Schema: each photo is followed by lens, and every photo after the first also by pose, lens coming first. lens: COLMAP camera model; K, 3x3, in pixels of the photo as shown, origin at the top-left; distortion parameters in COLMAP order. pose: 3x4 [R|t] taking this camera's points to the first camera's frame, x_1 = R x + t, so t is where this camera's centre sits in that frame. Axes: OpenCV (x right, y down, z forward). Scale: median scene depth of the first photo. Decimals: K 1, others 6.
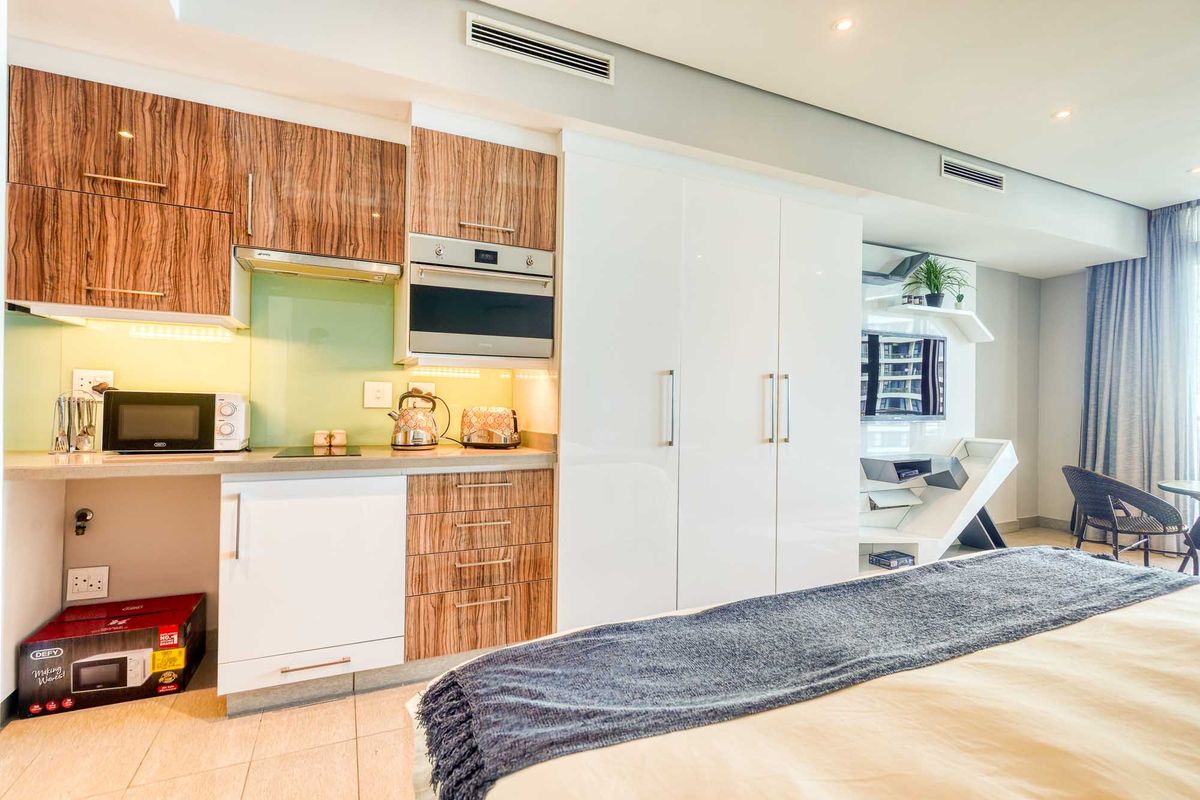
lens RADIAL K [[559.5, 0, 598.0], [0, 559.5, 402.5], [0, 0, 1]] dist [-0.002268, 0.003297]
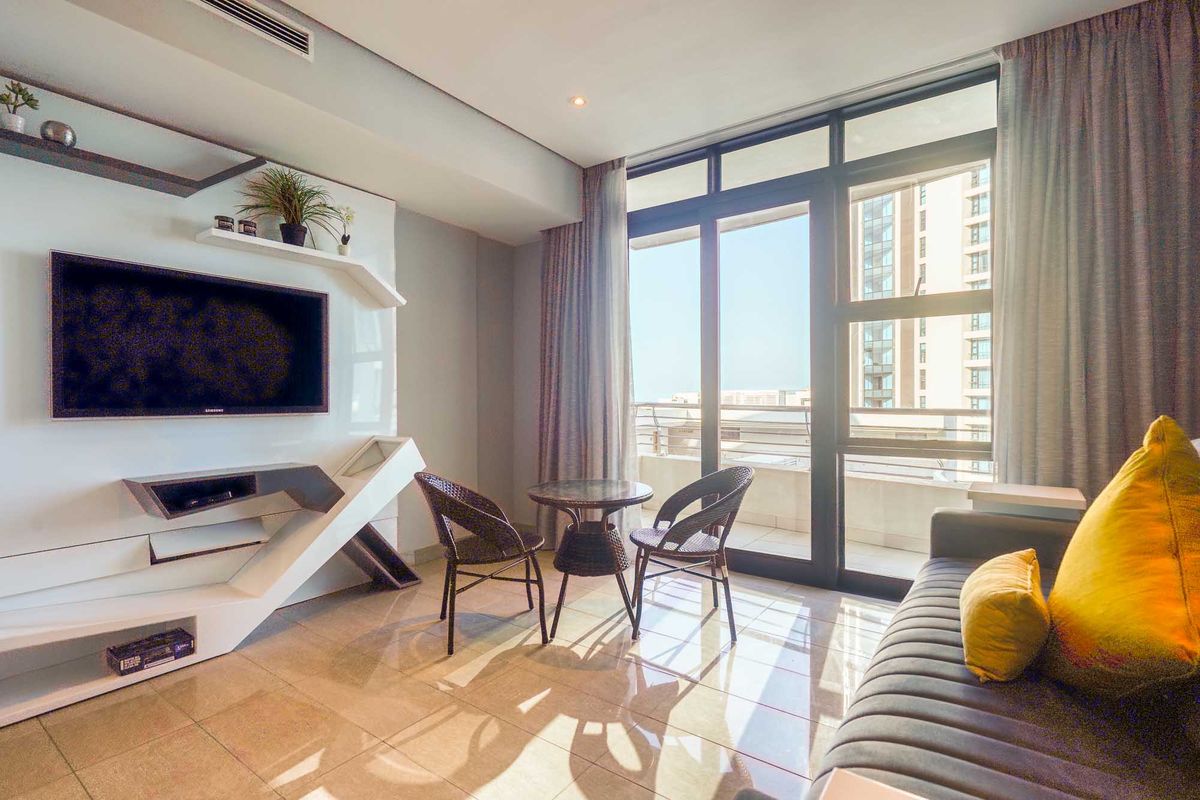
lens RADIAL K [[559.5, 0, 601.8], [0, 559.5, 403.0], [0, 0, 1]] dist [-0.002268, 0.003297]
pose [[0.871948, -0.015671, 0.489348, 1.065858], [0.014279, 0.999876, 0.006578, 0.037731], [-0.489391, 0.001252, 0.872064, 0.410063]]
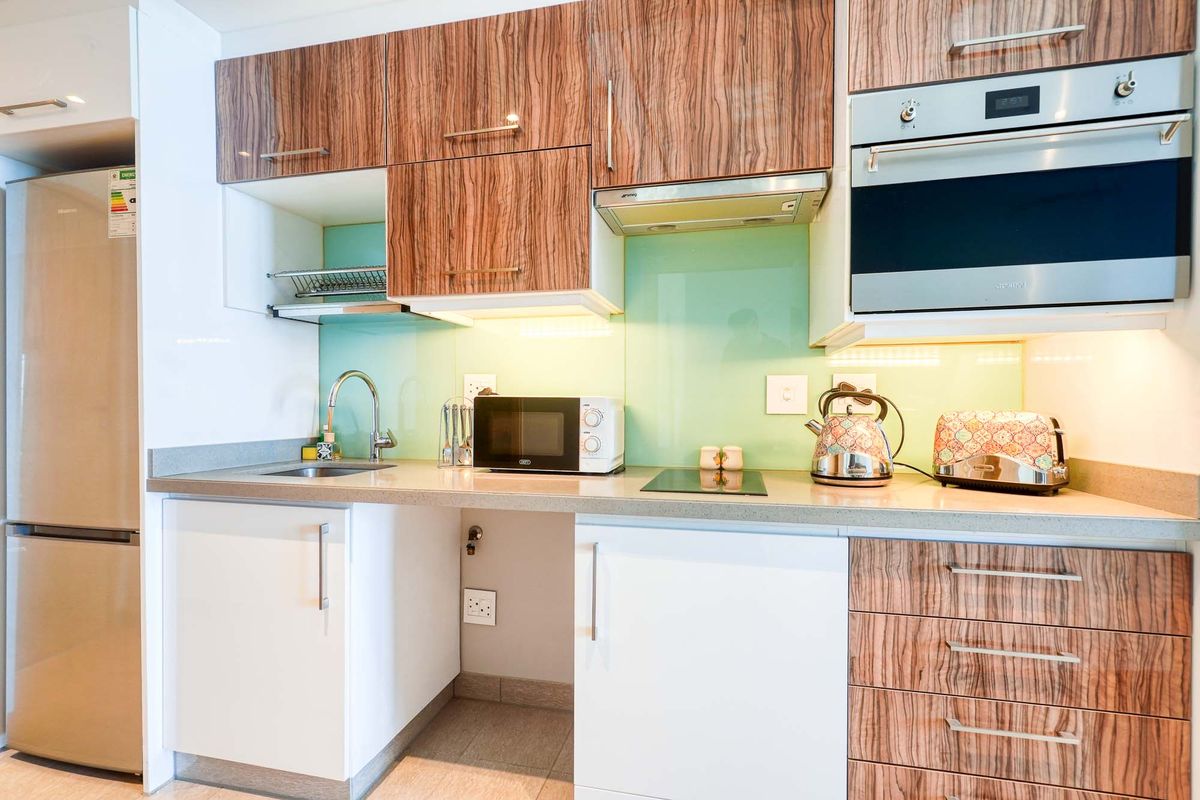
lens RADIAL K [[559.5, 0, 602.7], [0, 559.5, 412.4], [0, 0, 1]] dist [-0.002268, 0.003297]
pose [[0.788398, -0.005671, -0.615140, -0.187358], [0.012217, 0.999905, 0.006441, 0.000342], [0.615044, -0.012593, 0.788392, 0.407564]]
